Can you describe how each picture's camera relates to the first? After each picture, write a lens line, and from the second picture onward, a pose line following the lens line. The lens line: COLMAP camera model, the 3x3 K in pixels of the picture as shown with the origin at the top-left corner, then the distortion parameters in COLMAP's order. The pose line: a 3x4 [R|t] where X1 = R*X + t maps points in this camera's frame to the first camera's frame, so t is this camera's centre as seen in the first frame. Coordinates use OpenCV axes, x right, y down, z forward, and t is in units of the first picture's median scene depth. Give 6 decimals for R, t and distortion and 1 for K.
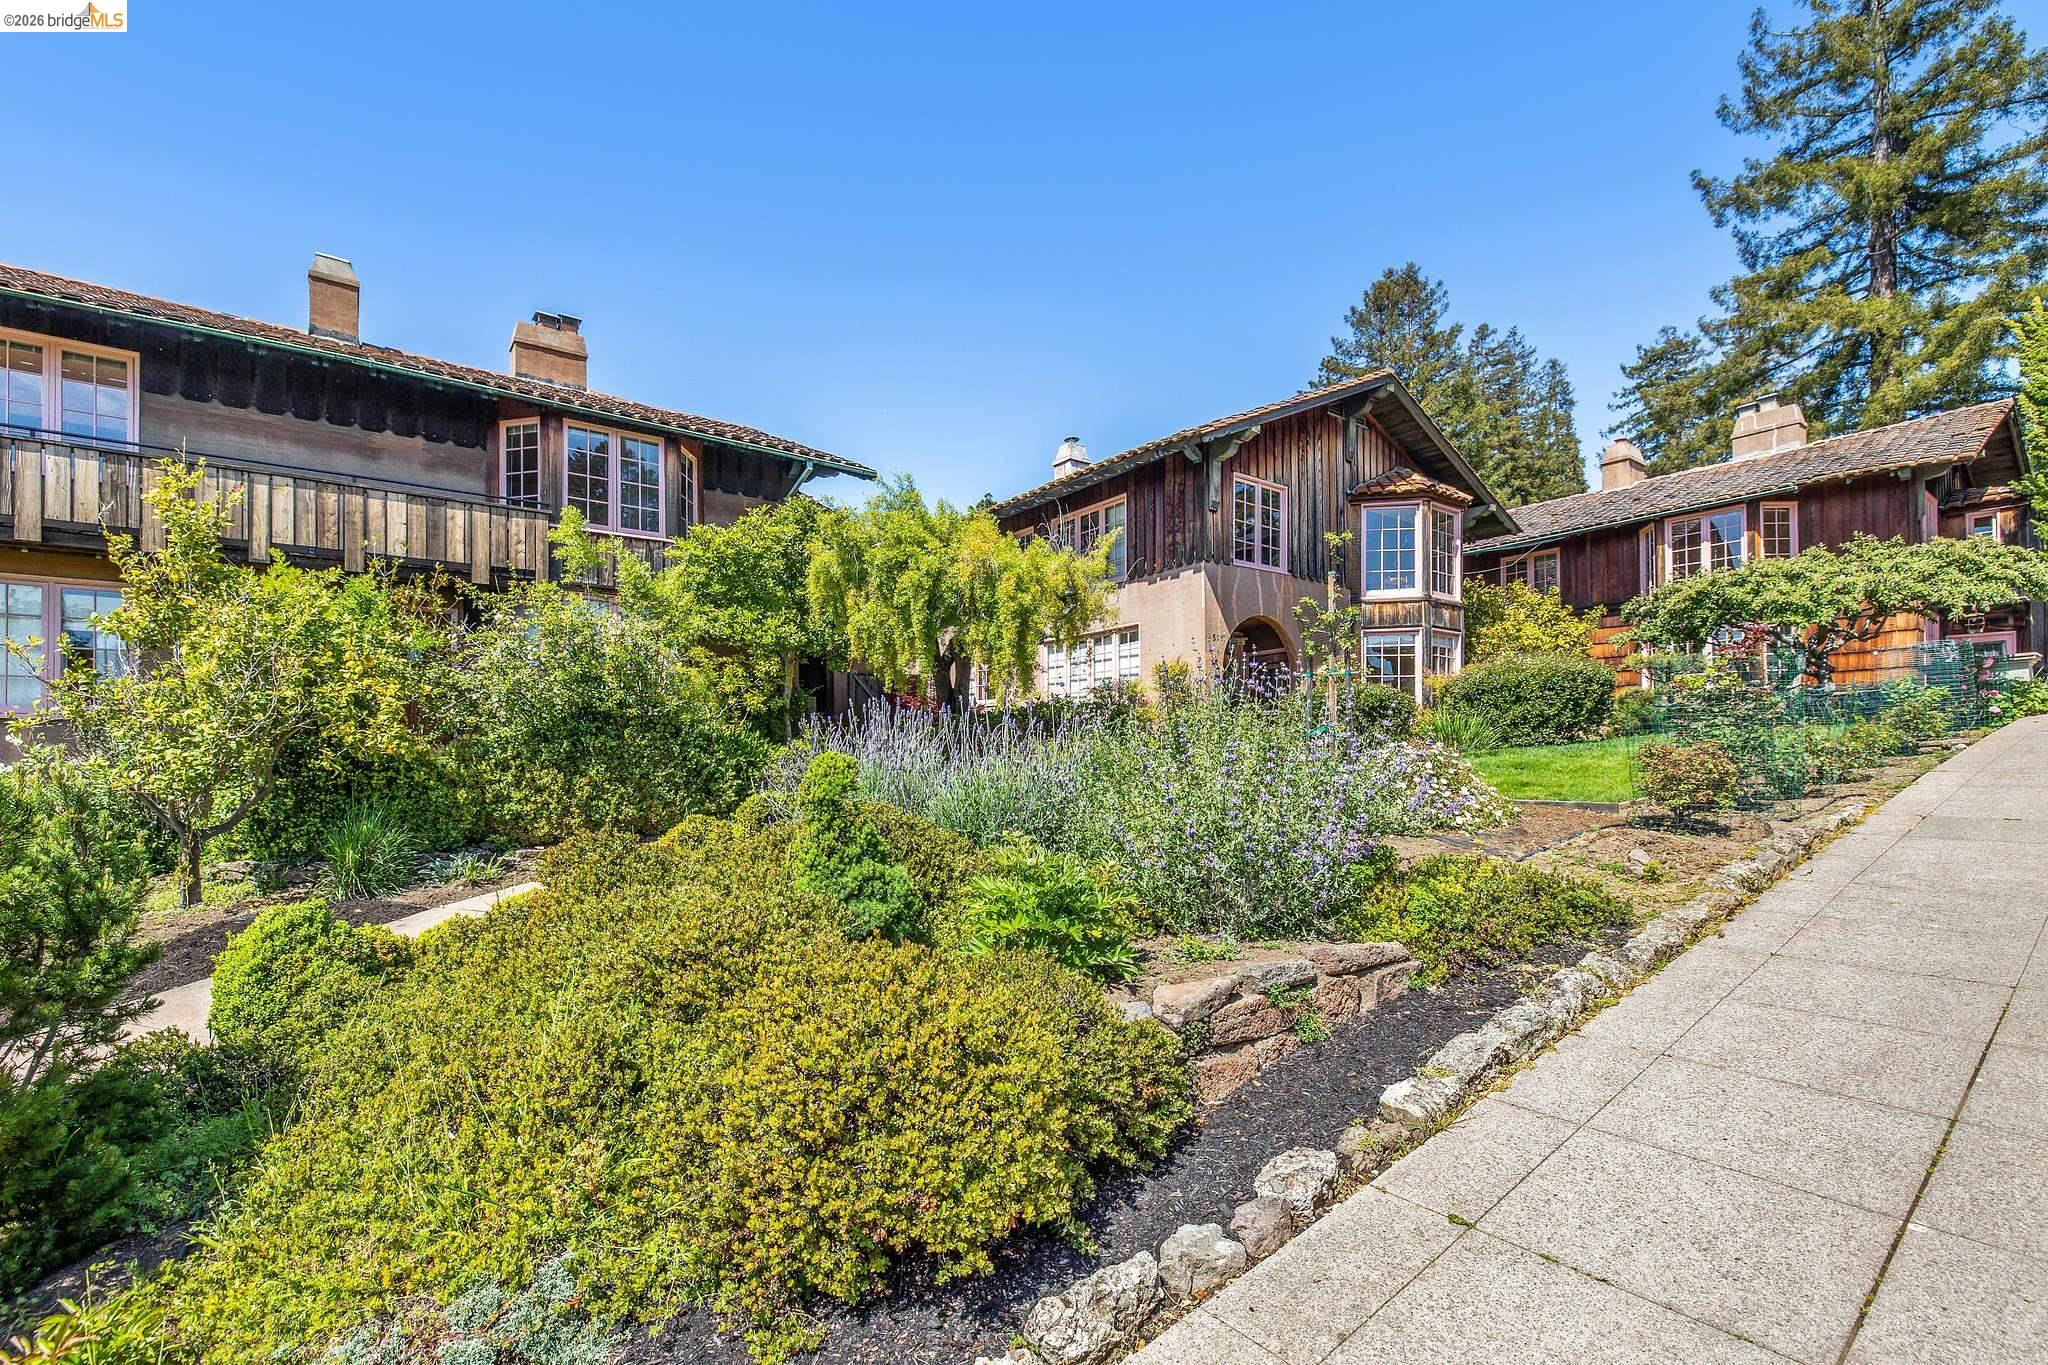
lens RADIAL K [[859.1, 0, 1024.6], [0, 859.1, 752.8], [0, 0, 1]] dist [-0.001696, -0.000435]
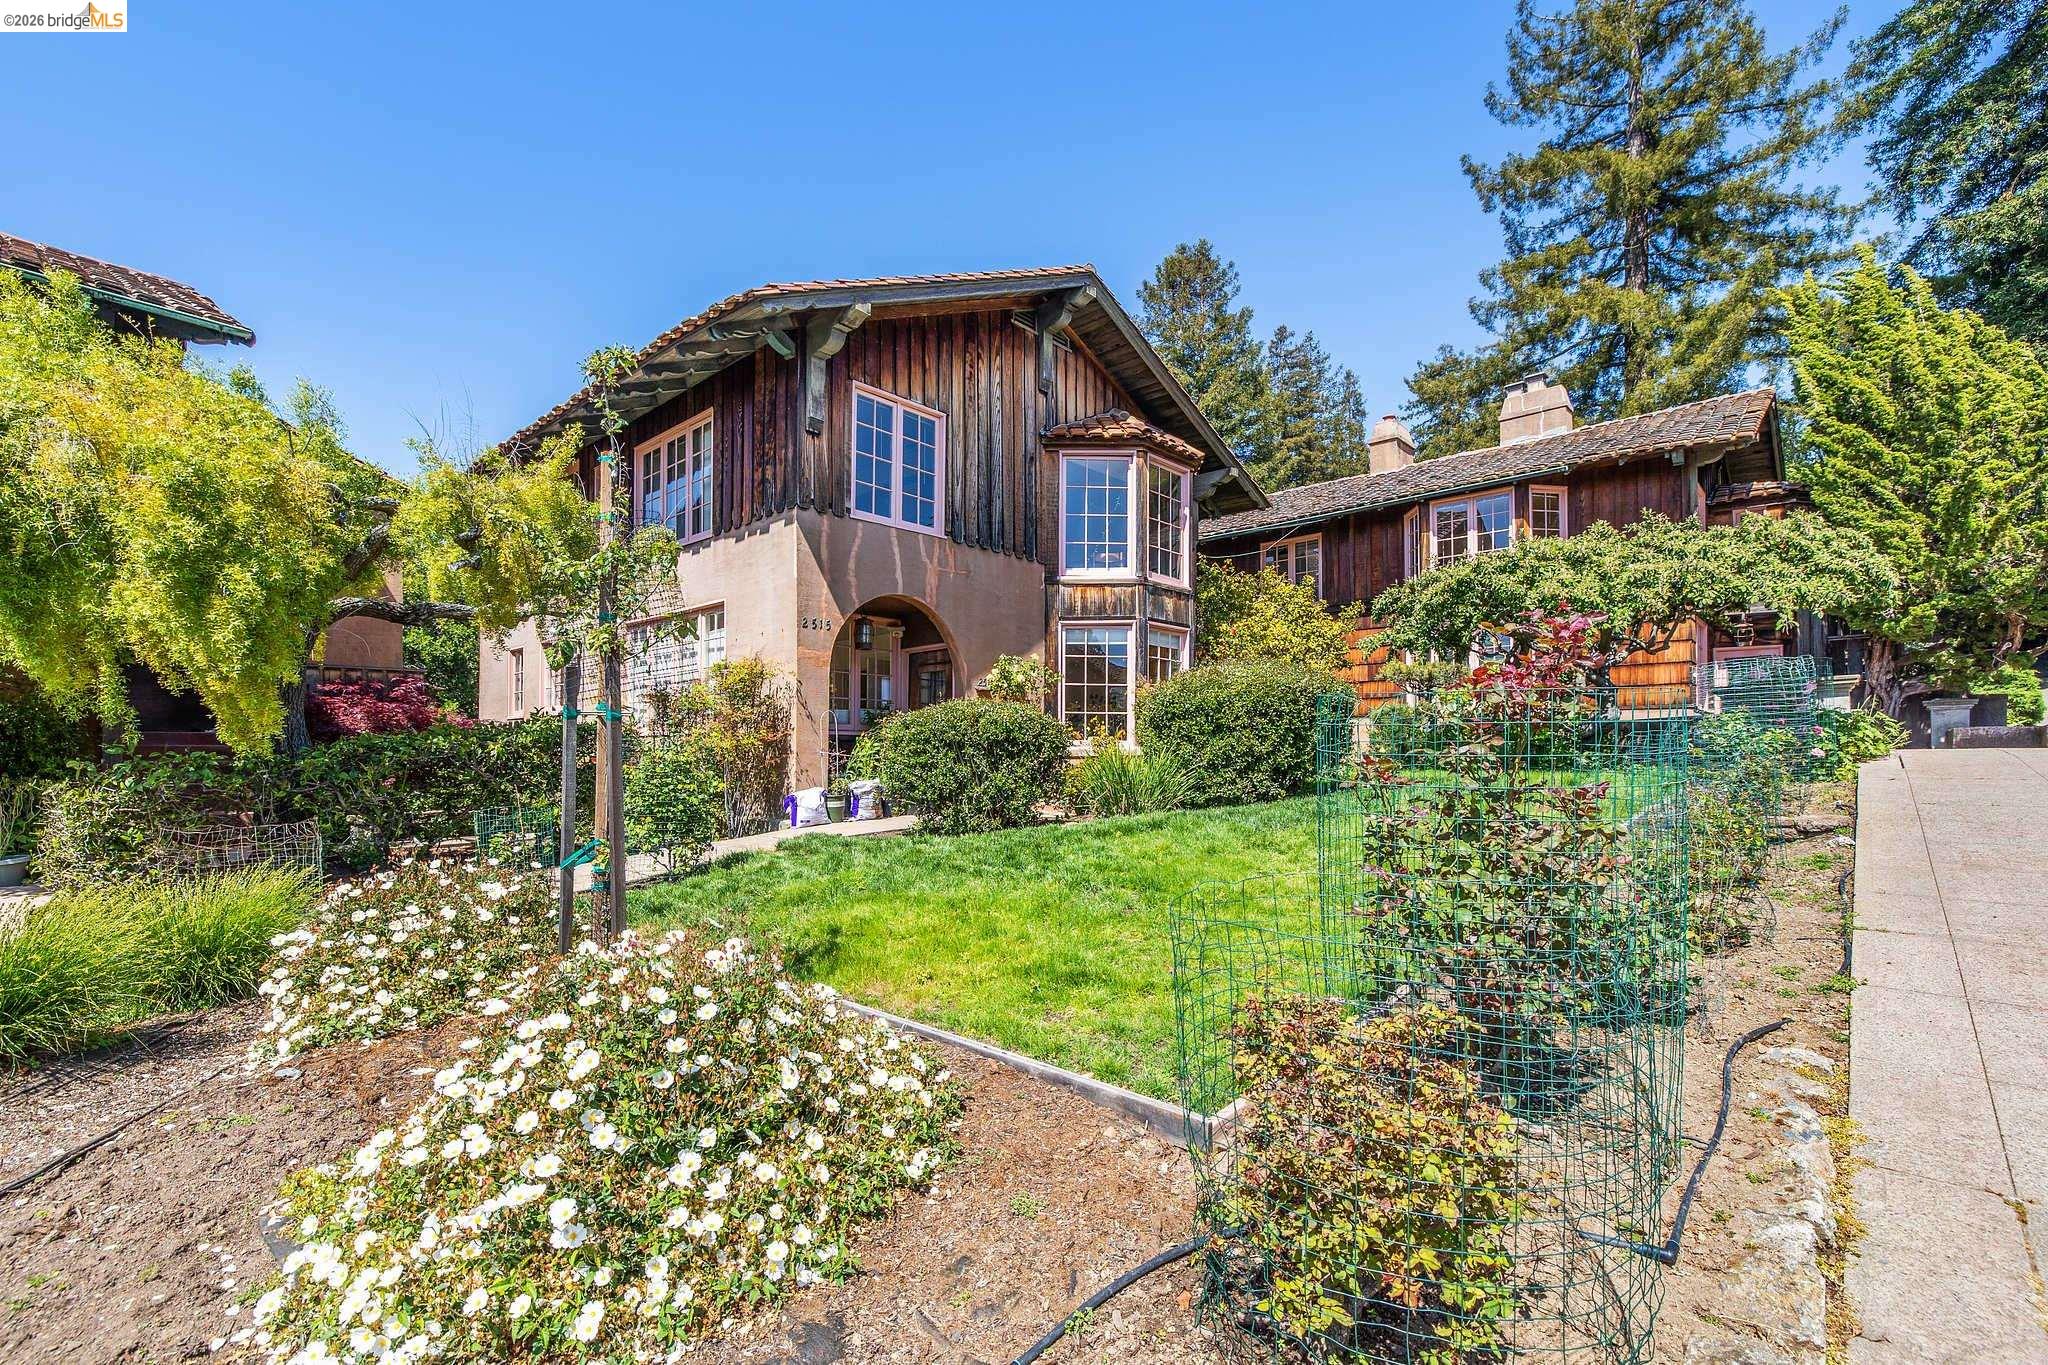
lens RADIAL K [[891.9, 0, 1021.4], [0, 891.9, 739.3], [0, 0, 1]] dist [0.000608, -0.000255]
pose [[0.980447, 0.005249, 0.196713, 0.194100], [-0.003730, 0.999960, -0.008094, -0.032543], [-0.196748, 0.007202, 0.980428, 0.236565]]
